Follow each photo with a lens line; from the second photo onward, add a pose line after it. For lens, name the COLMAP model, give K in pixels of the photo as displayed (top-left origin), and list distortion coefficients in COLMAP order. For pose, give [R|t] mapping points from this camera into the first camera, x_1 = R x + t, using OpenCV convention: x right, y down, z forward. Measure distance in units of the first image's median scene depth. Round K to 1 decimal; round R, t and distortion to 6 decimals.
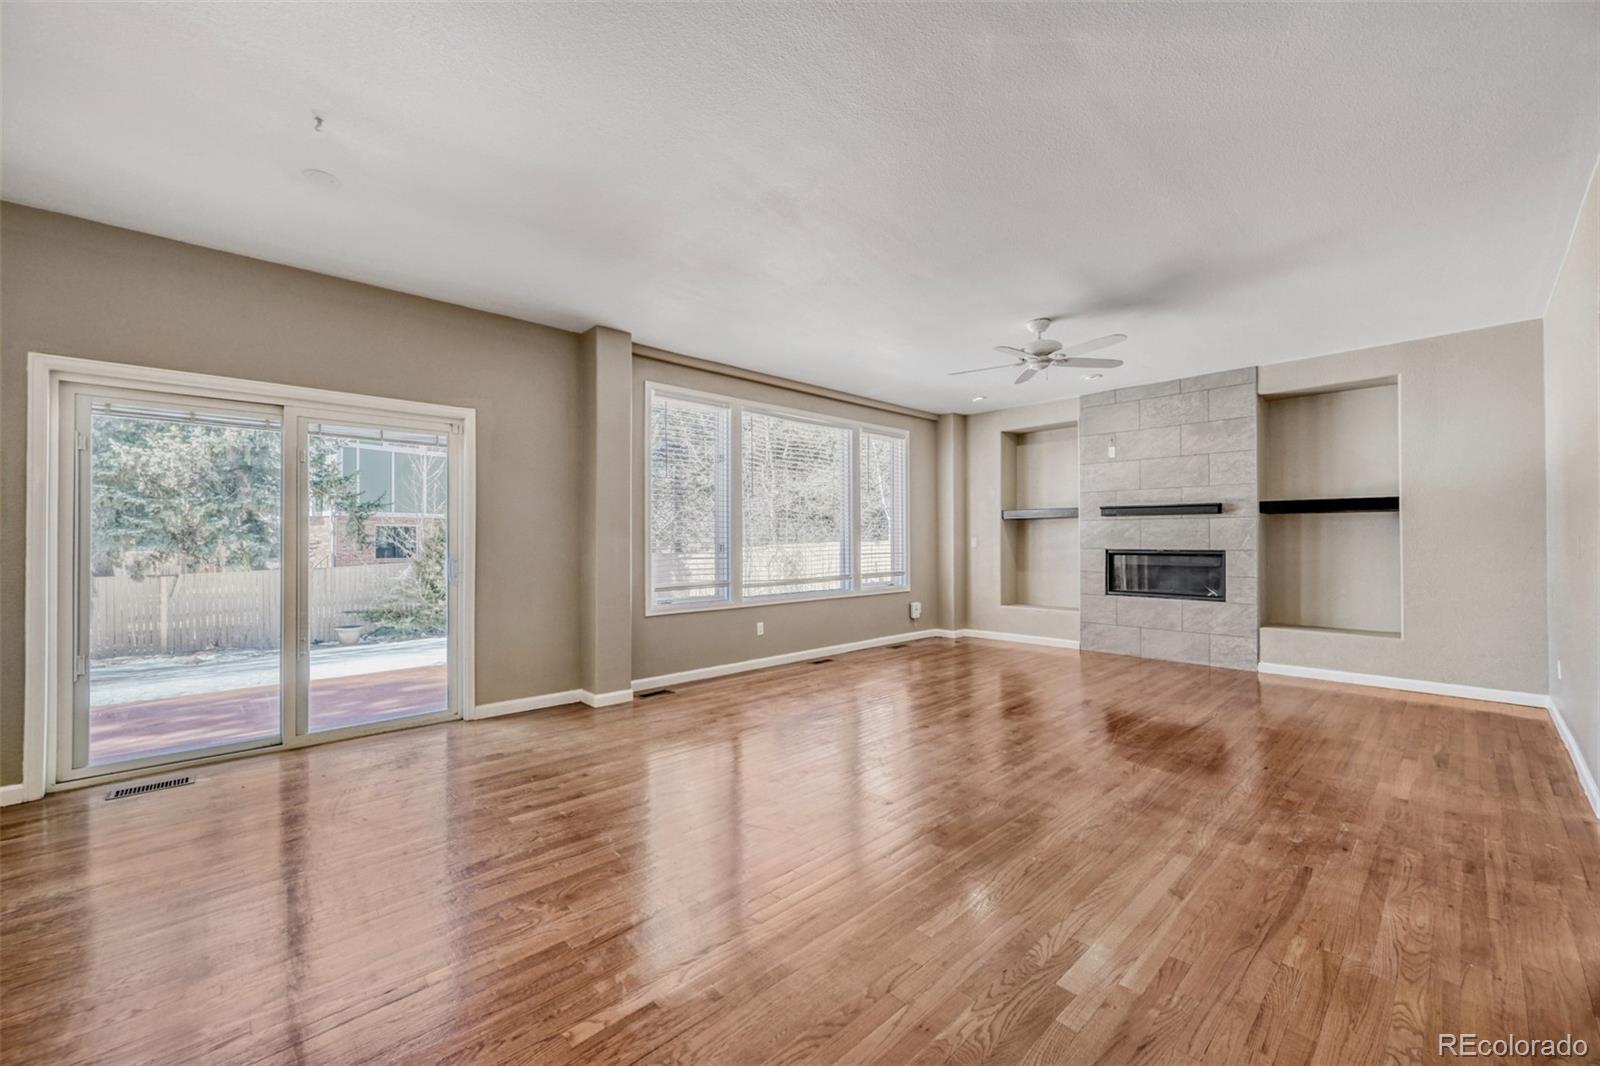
lens RADIAL K [[622.4, 0, 802.1], [0, 622.4, 537.7], [0, 0, 1]] dist [-0.001085, -0.000150]
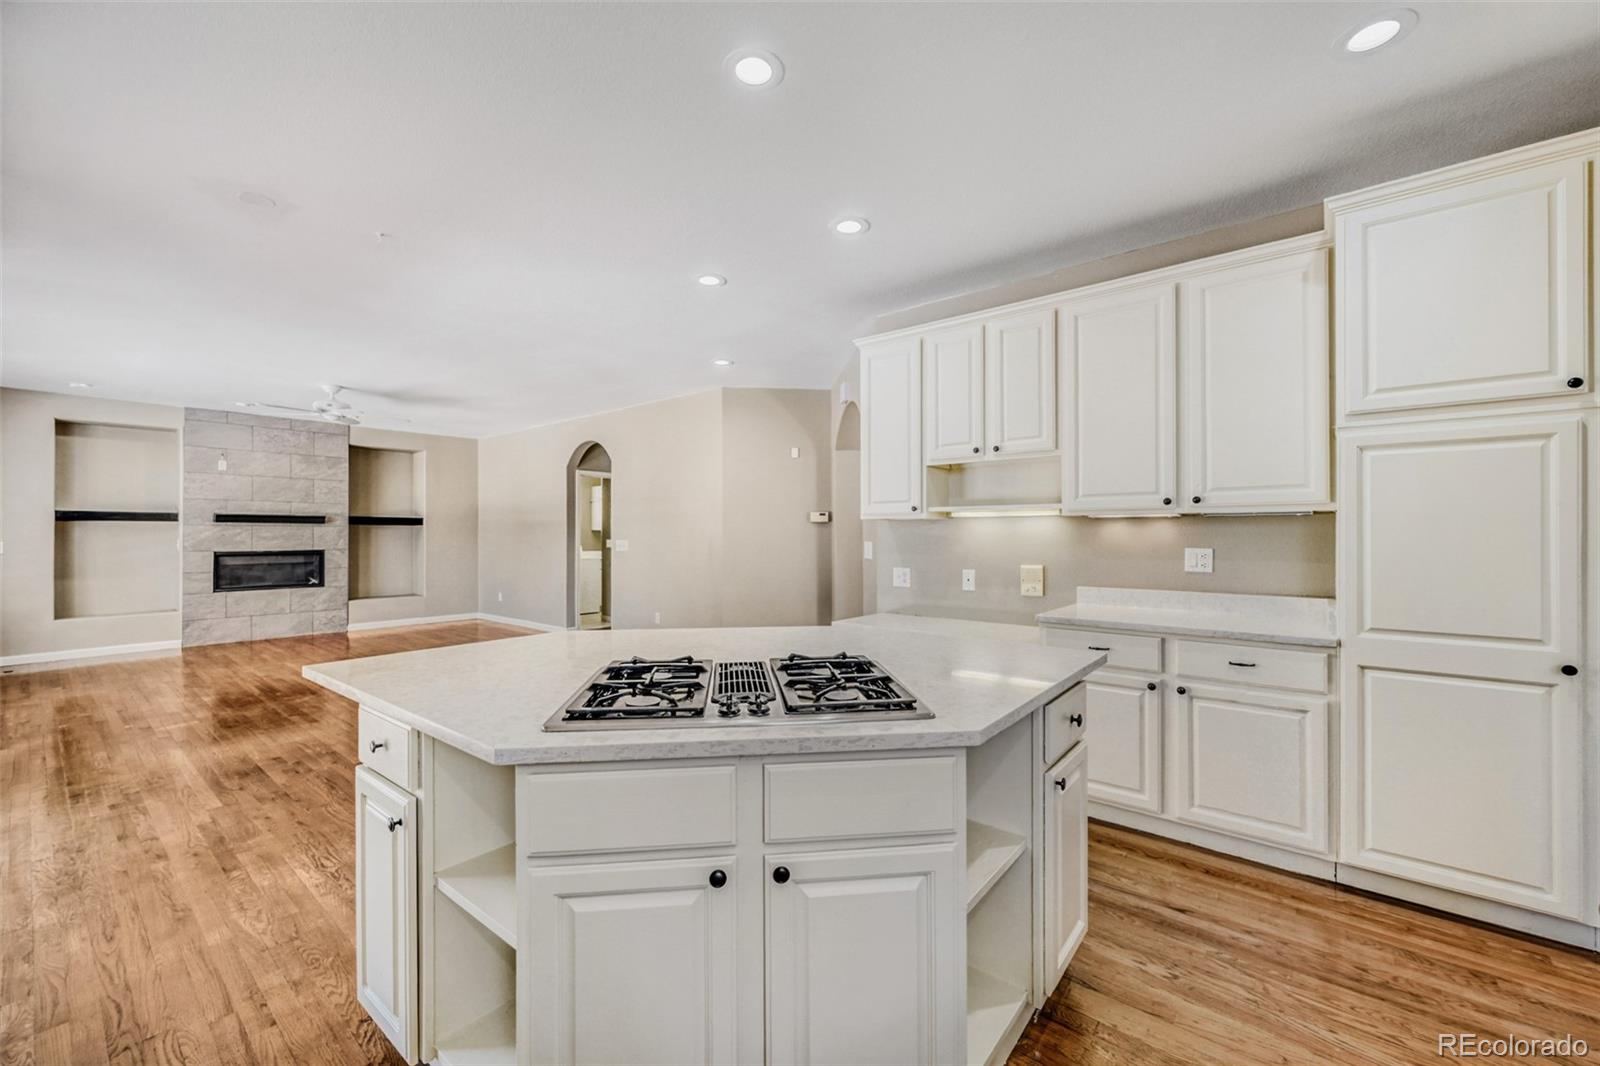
lens RADIAL K [[629.5, 0, 831.7], [0, 629.5, 533.1], [0, 0, 1]] dist [-0.001407, -0.000114]
pose [[-0.167492, 0.003941, 0.985866, -0.887123], [-0.001887, 0.999989, -0.004318, -0.012763], [-0.985872, -0.002584, -0.167483, 0.108197]]
